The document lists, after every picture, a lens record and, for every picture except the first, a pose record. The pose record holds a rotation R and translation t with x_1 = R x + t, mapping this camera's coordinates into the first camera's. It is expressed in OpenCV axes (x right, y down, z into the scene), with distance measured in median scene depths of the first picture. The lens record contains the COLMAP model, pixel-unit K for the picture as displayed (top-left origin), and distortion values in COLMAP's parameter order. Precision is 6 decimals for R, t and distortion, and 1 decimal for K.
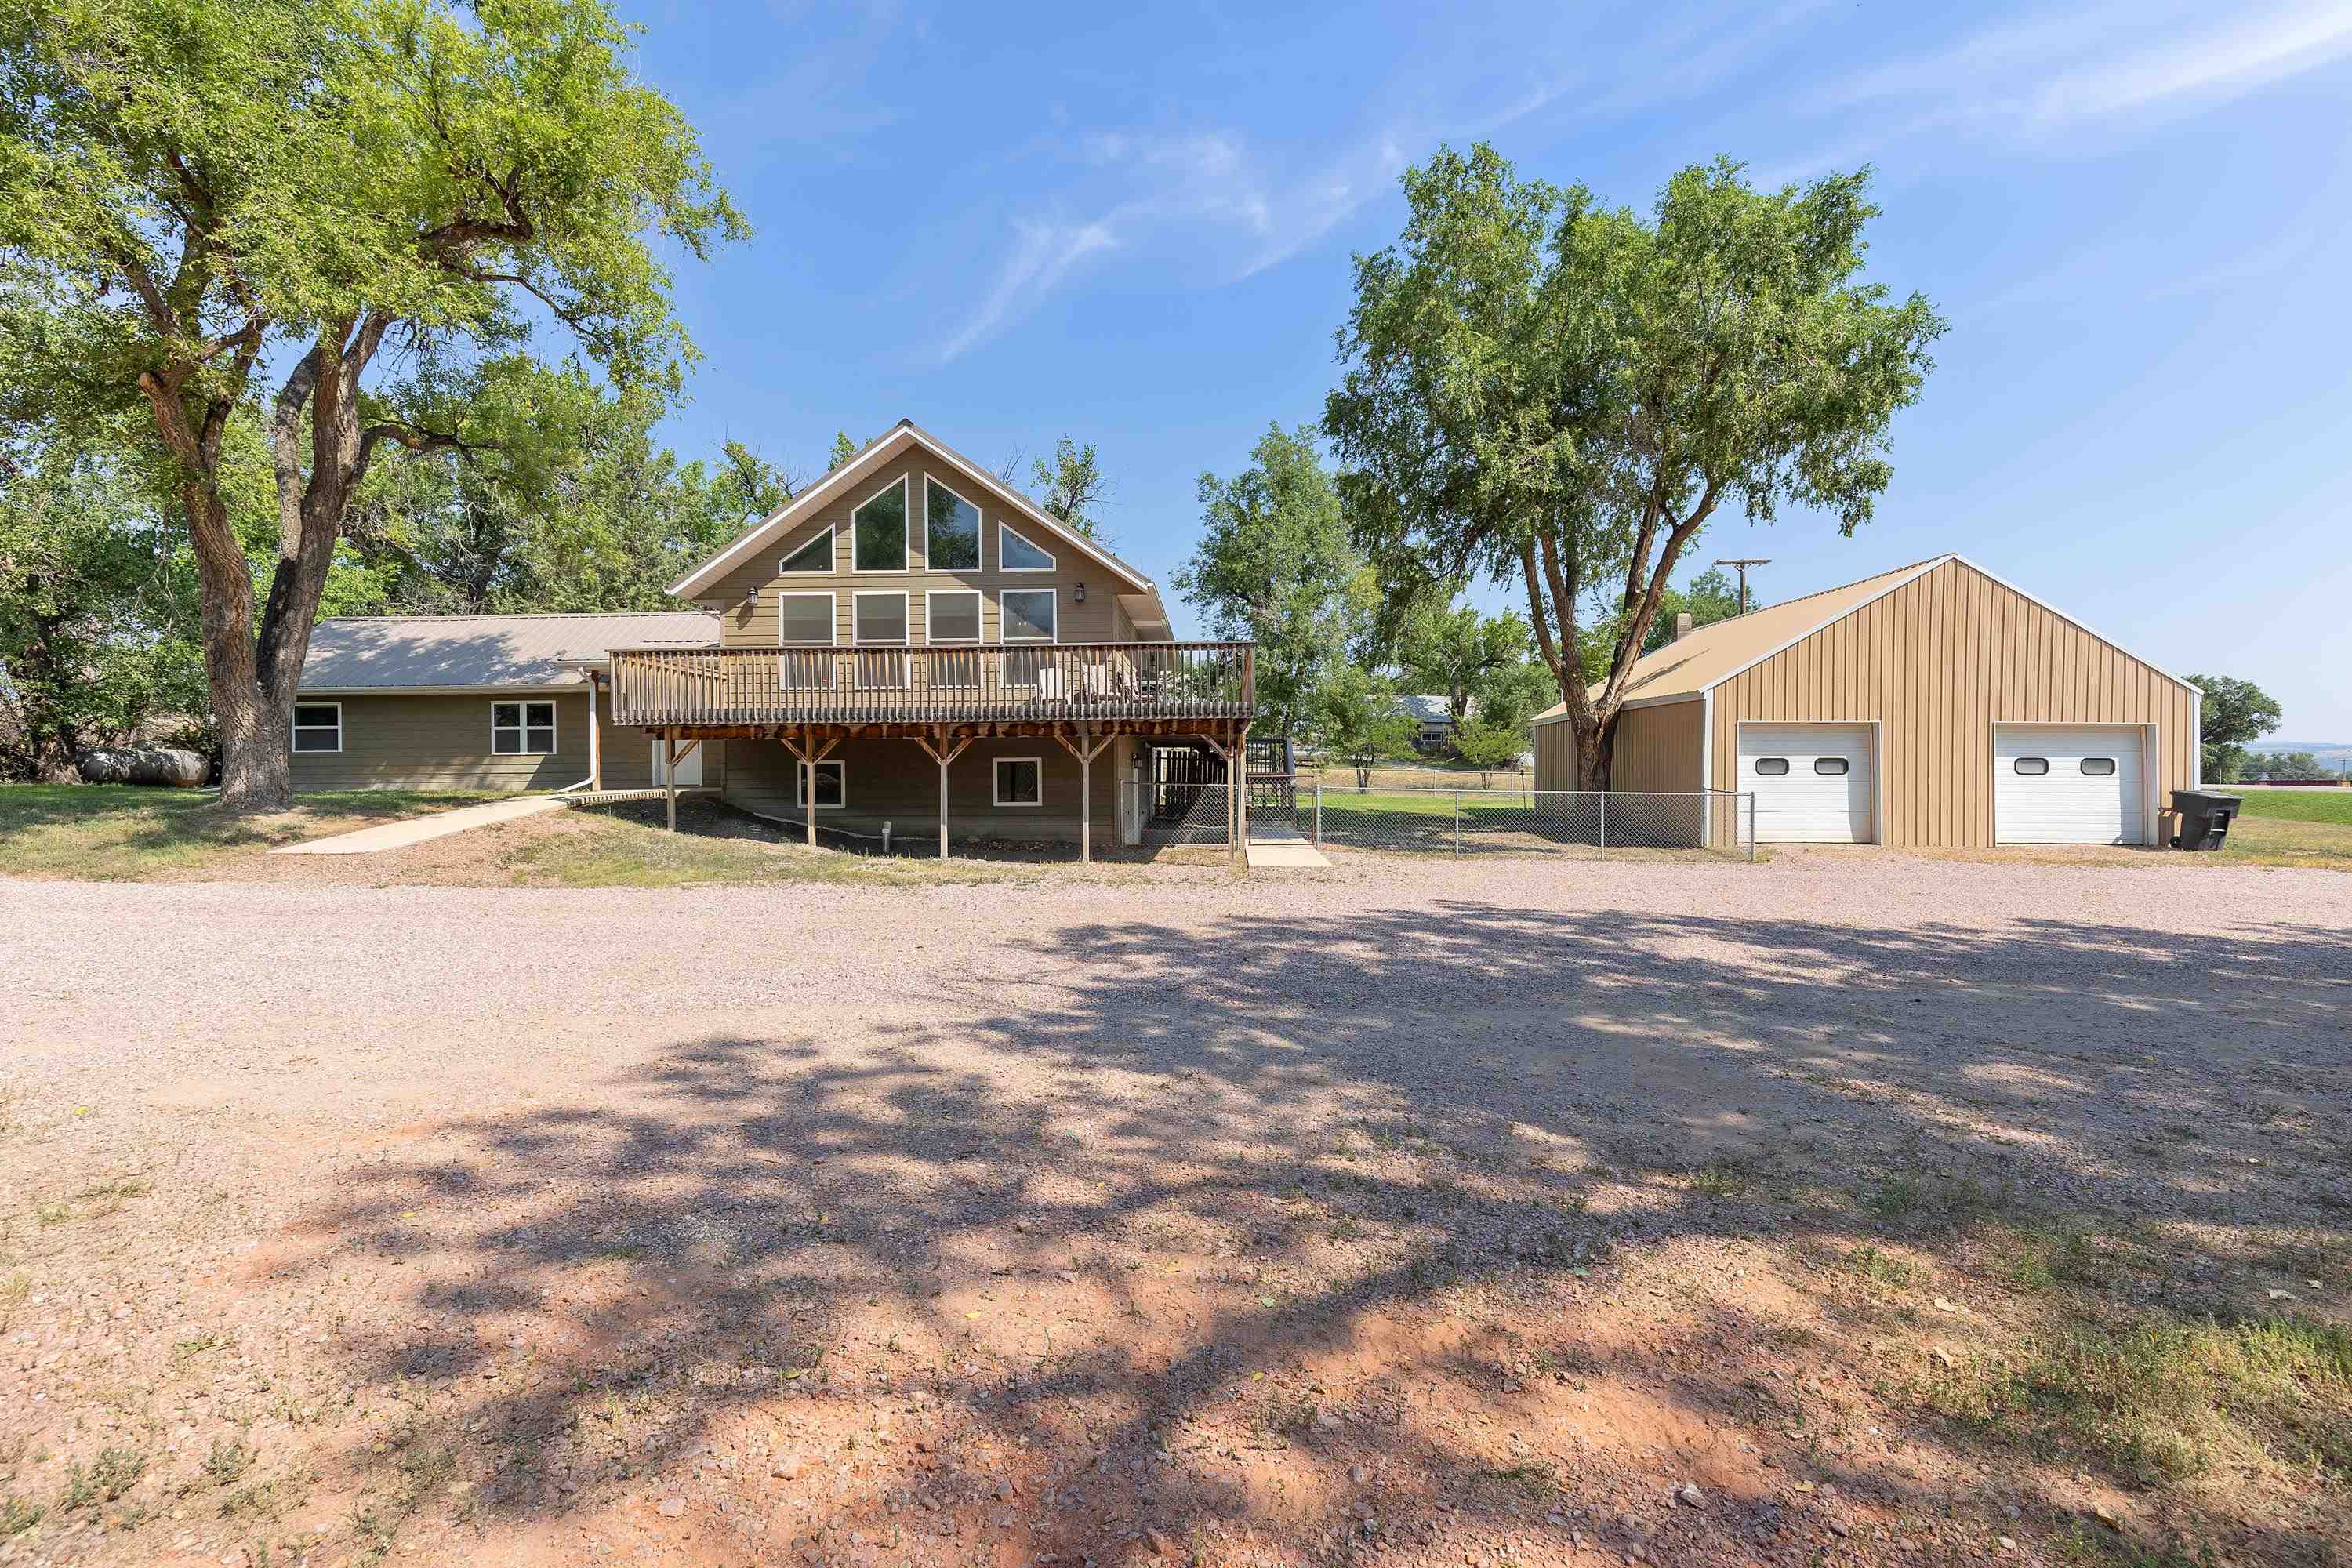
lens RADIAL K [[1089.7, 0, 1171.0], [0, 1089.7, 792.4], [0, 0, 1]] dist [-0.001326, -0.000086]
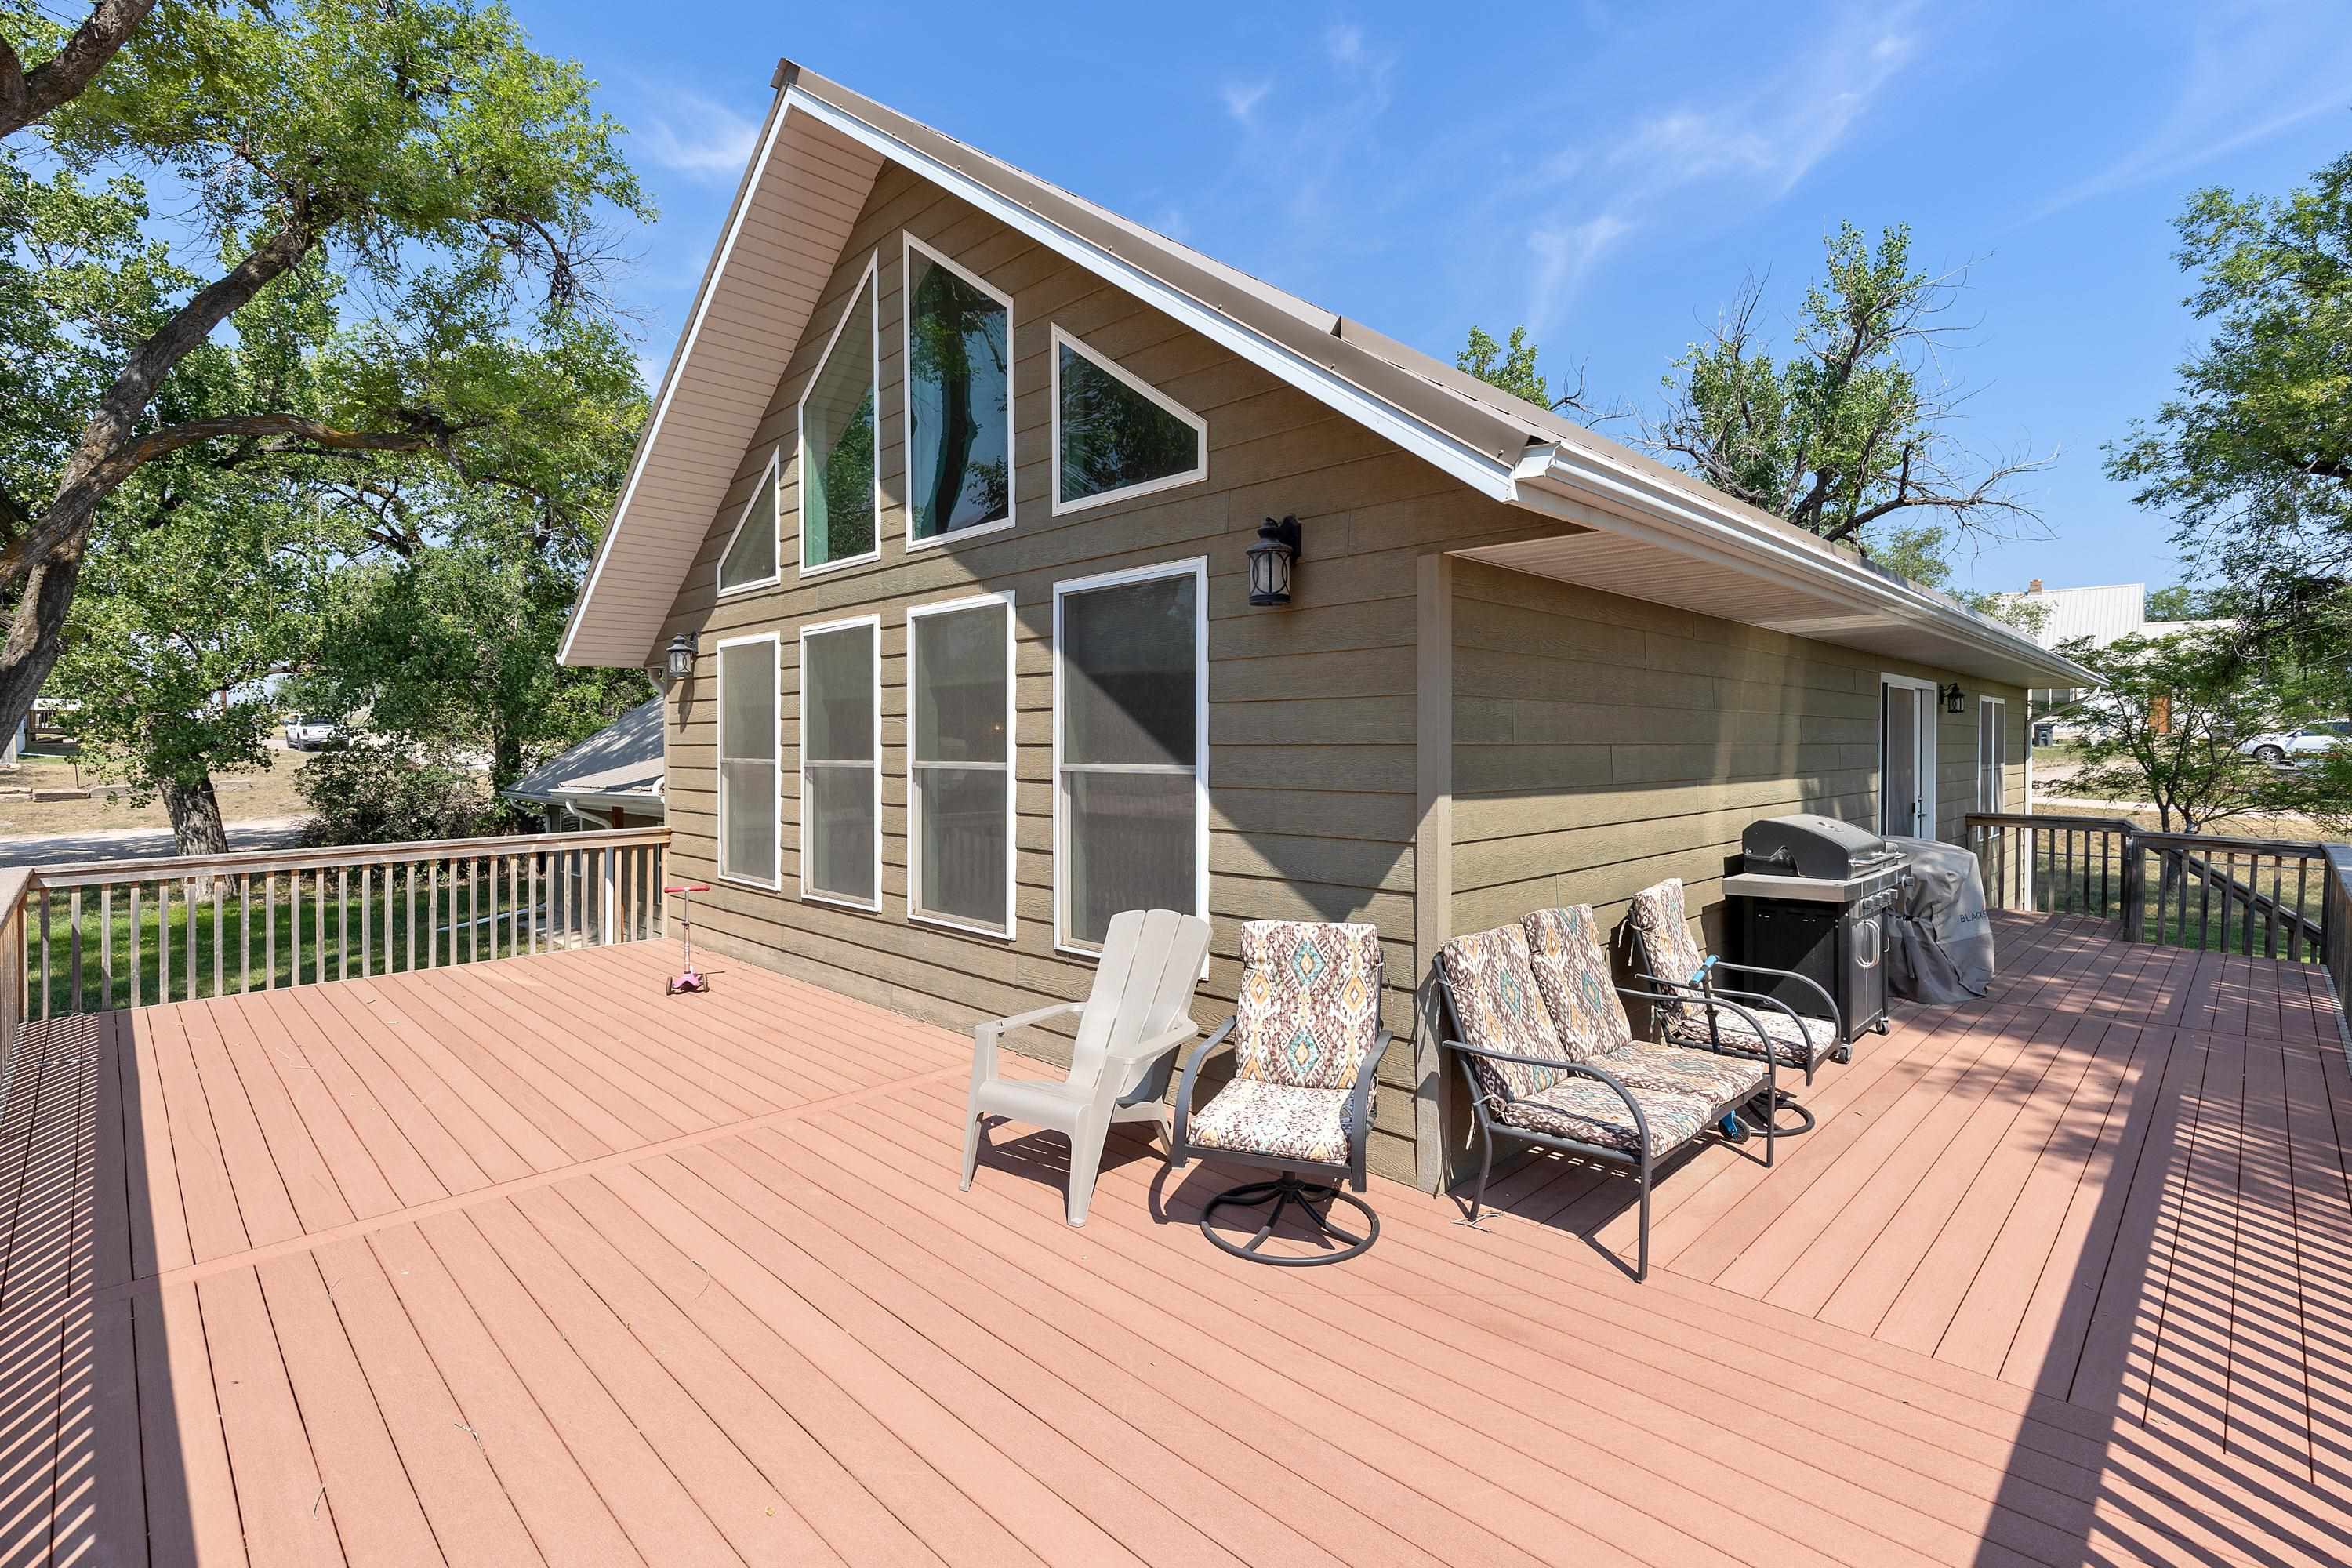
lens RADIAL K [[1089.7, 0, 1174.4], [0, 1089.7, 761.2], [0, 0, 1]] dist [-0.001326, -0.000086]
pose [[0.740351, 0.006031, -0.672193, 0.020820], [-0.002351, 0.999977, 0.006383, -0.071080], [0.672216, -0.003145, 0.740348, 0.403728]]
